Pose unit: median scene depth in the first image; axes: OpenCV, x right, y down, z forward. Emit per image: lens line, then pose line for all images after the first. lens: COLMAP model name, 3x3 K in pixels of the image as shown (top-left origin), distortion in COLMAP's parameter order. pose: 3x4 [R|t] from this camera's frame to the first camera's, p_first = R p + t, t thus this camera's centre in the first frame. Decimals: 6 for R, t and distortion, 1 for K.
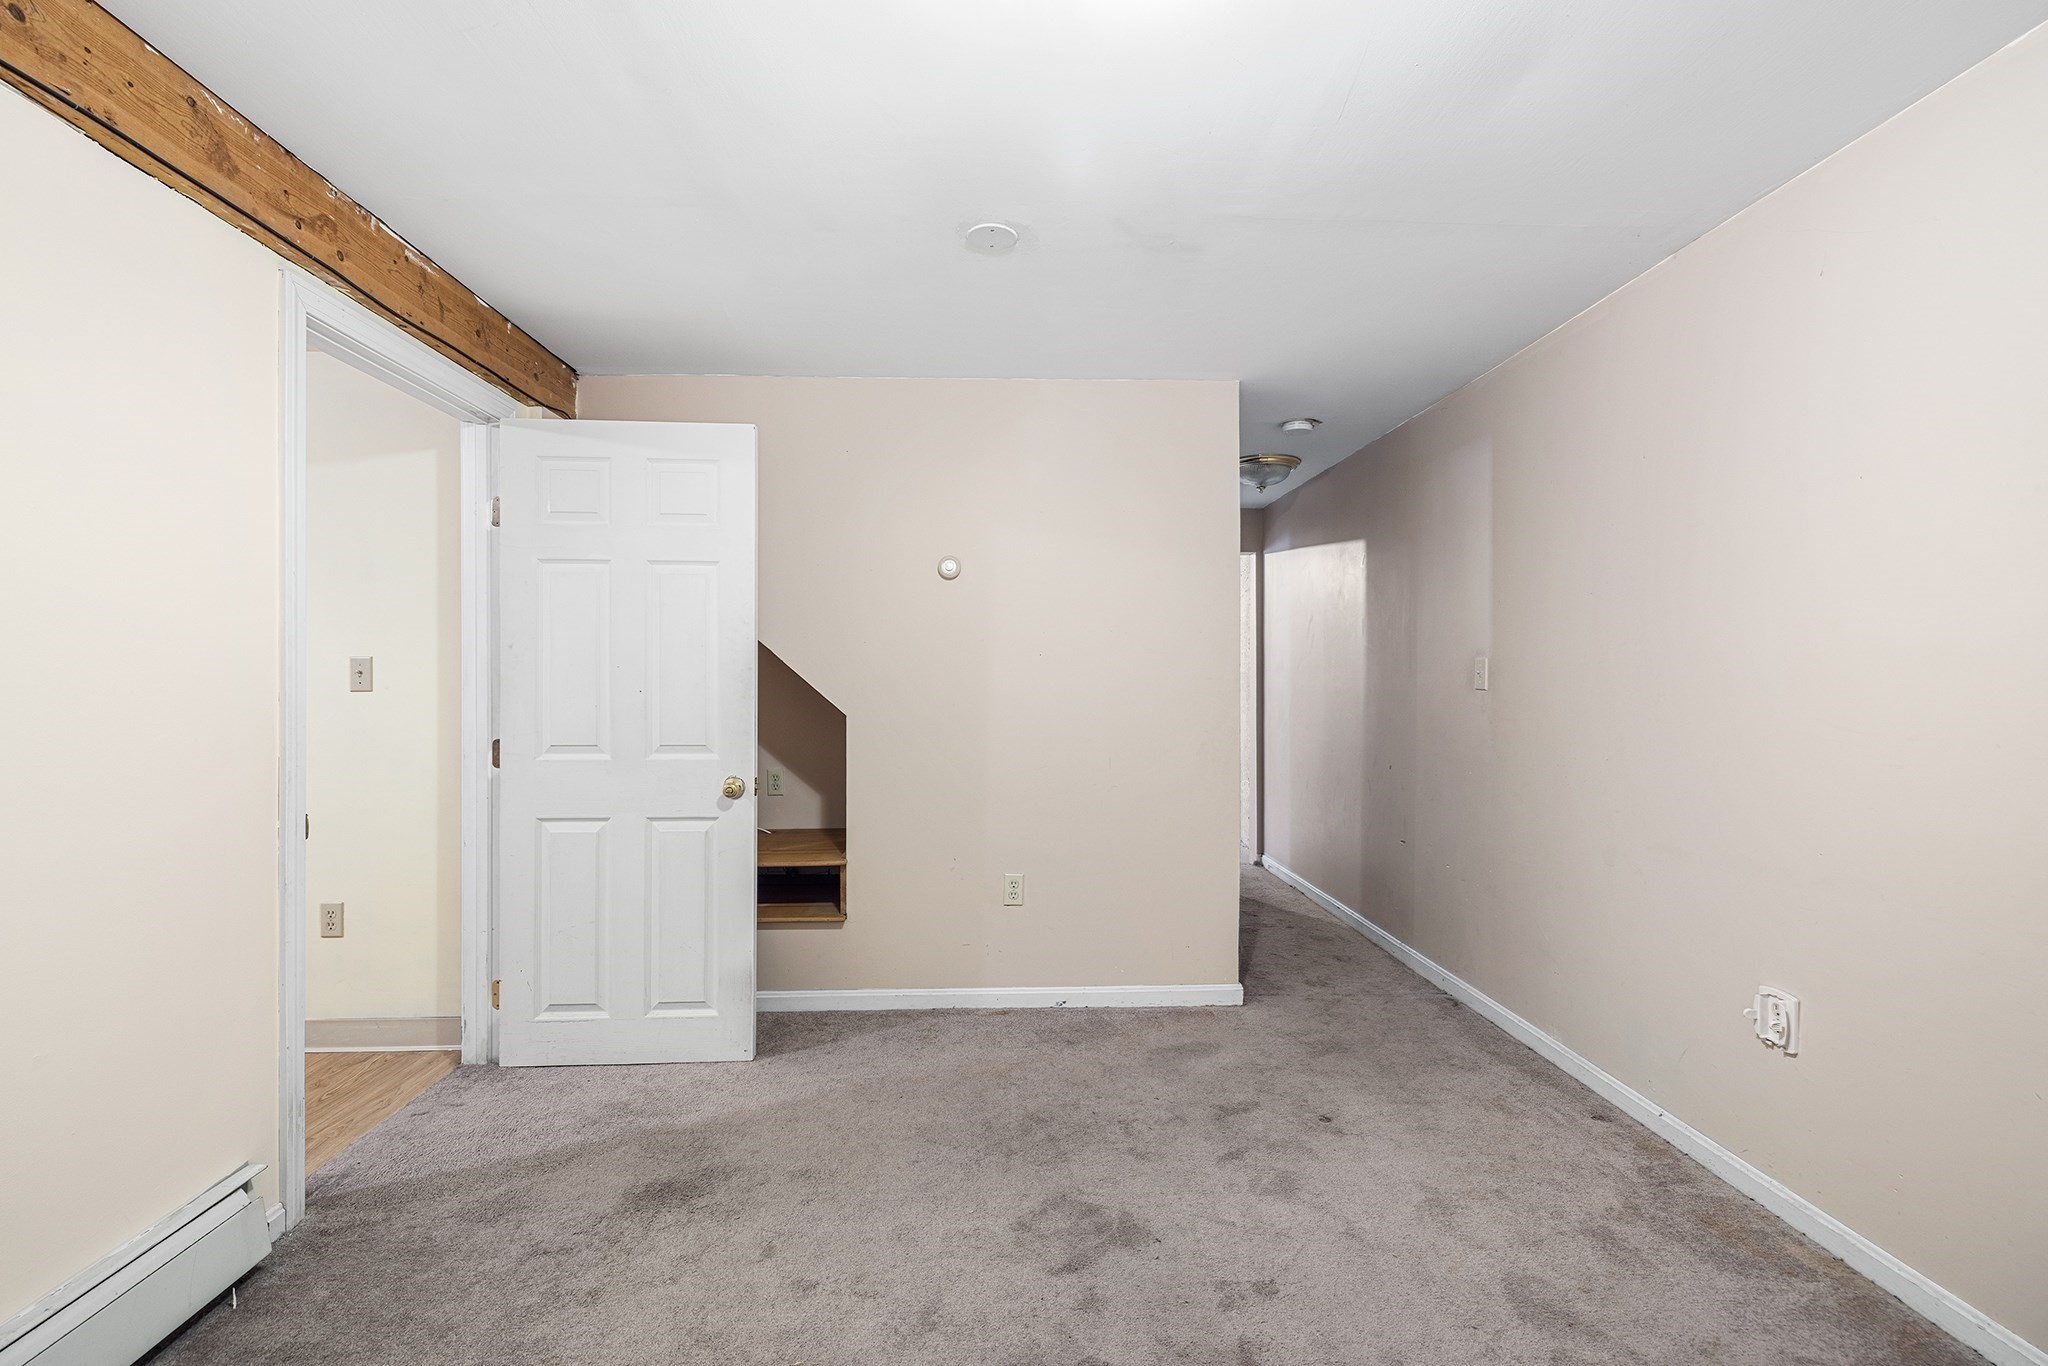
lens RADIAL K [[869.8, 0, 1022.4], [0, 869.8, 689.2], [0, 0, 1]] dist [0.000896, -0.000242]
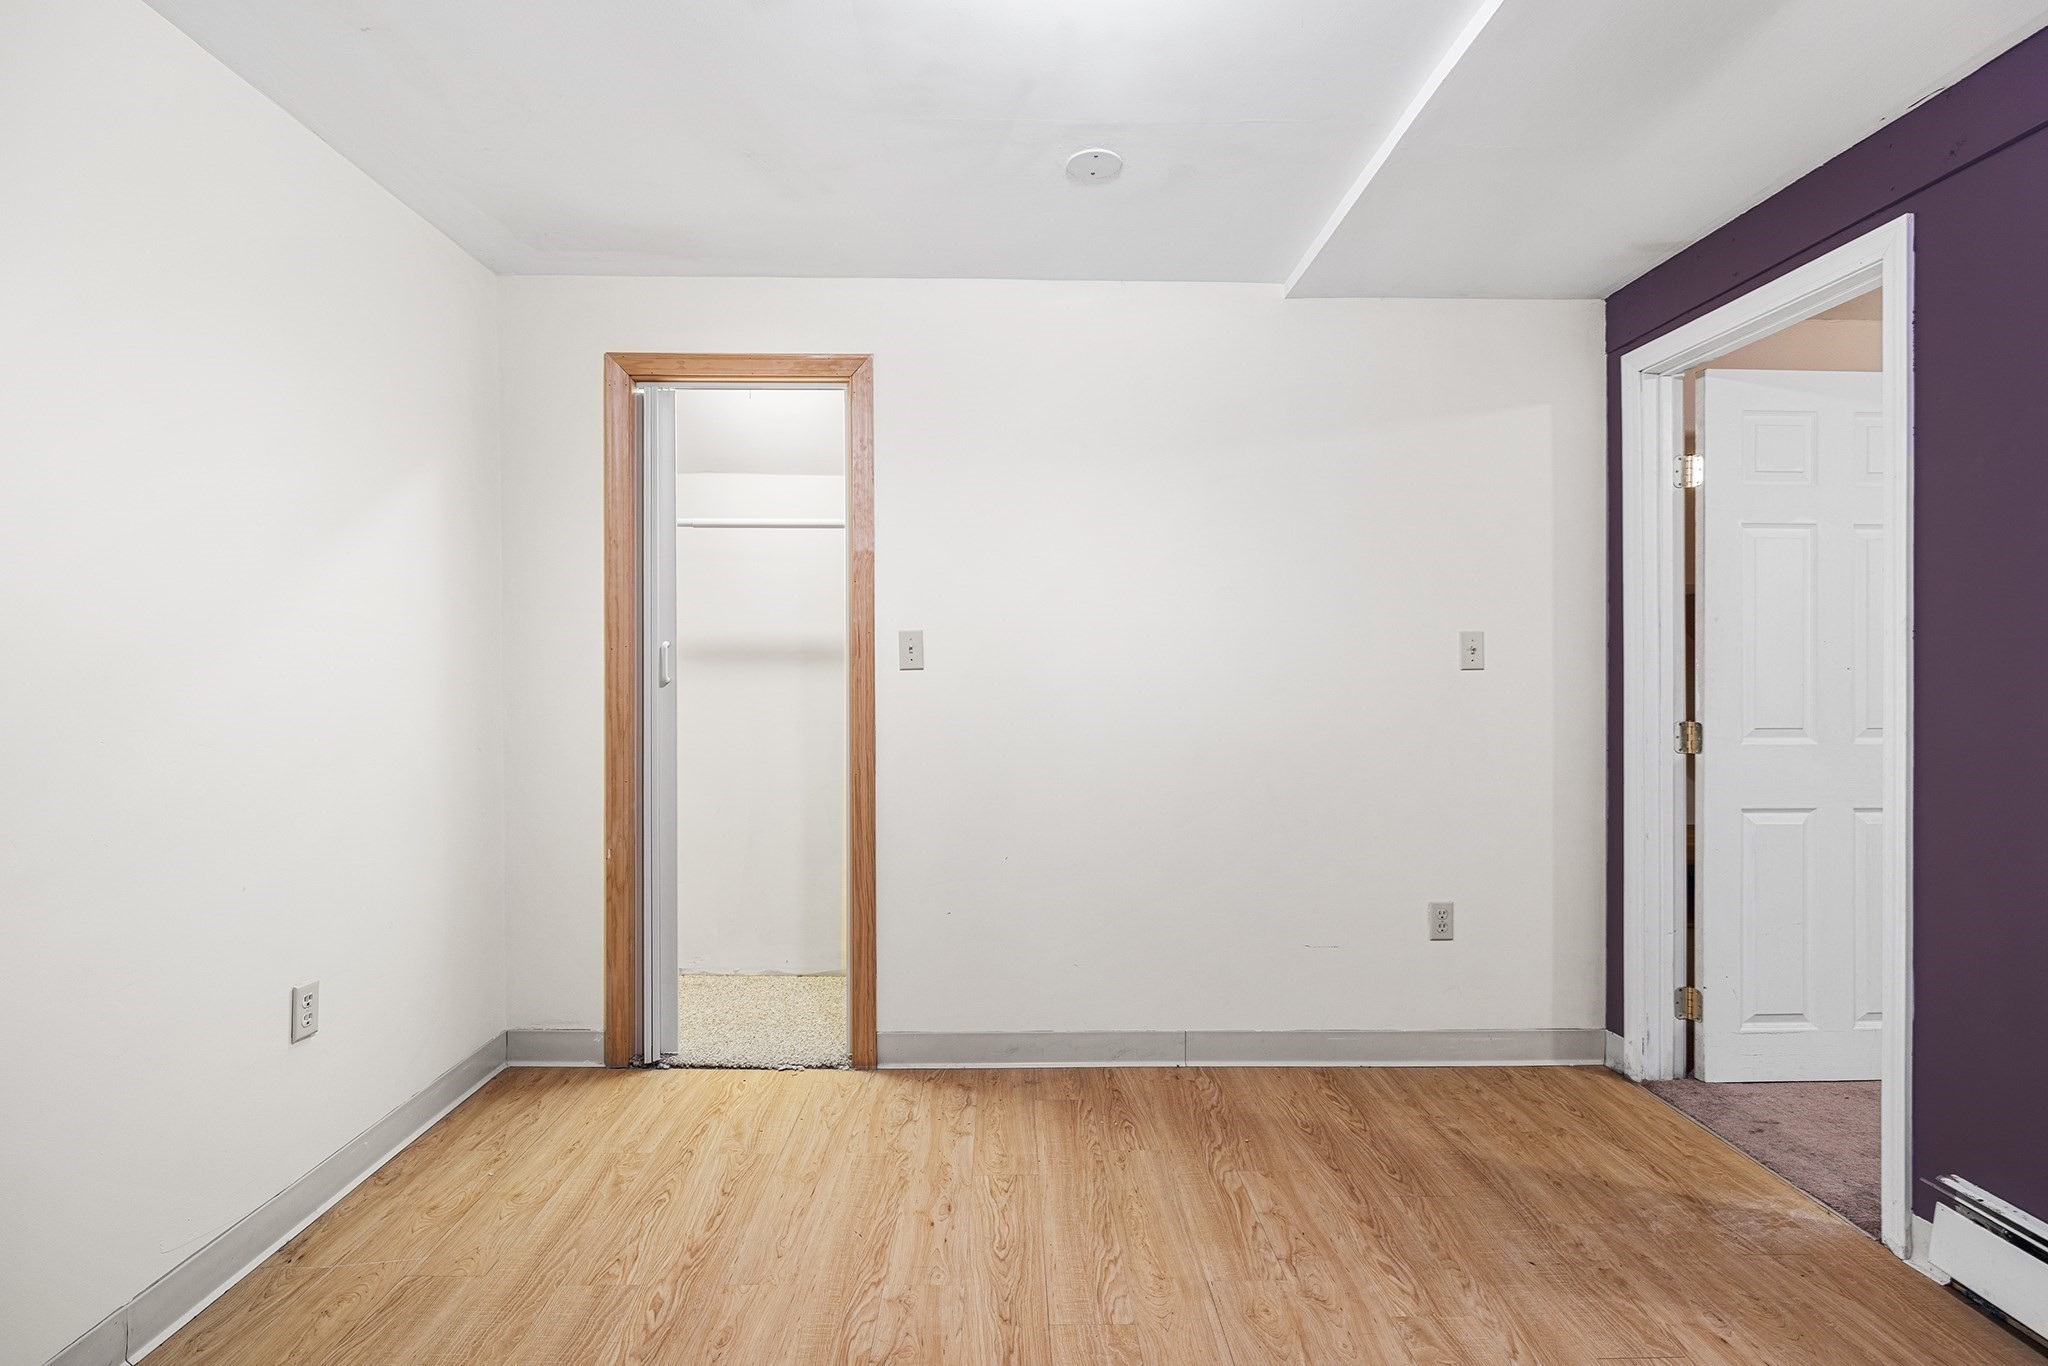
lens RADIAL K [[991.6, 0, 1027.3], [0, 991.6, 671.6], [0, 0, 1]] dist [0.001501, 0.000117]
pose [[0.999868, -0.001866, -0.016149, -1.231790], [0.001766, 0.999979, -0.006193, 0.010200], [0.016160, 0.006163, 0.999850, -0.046210]]
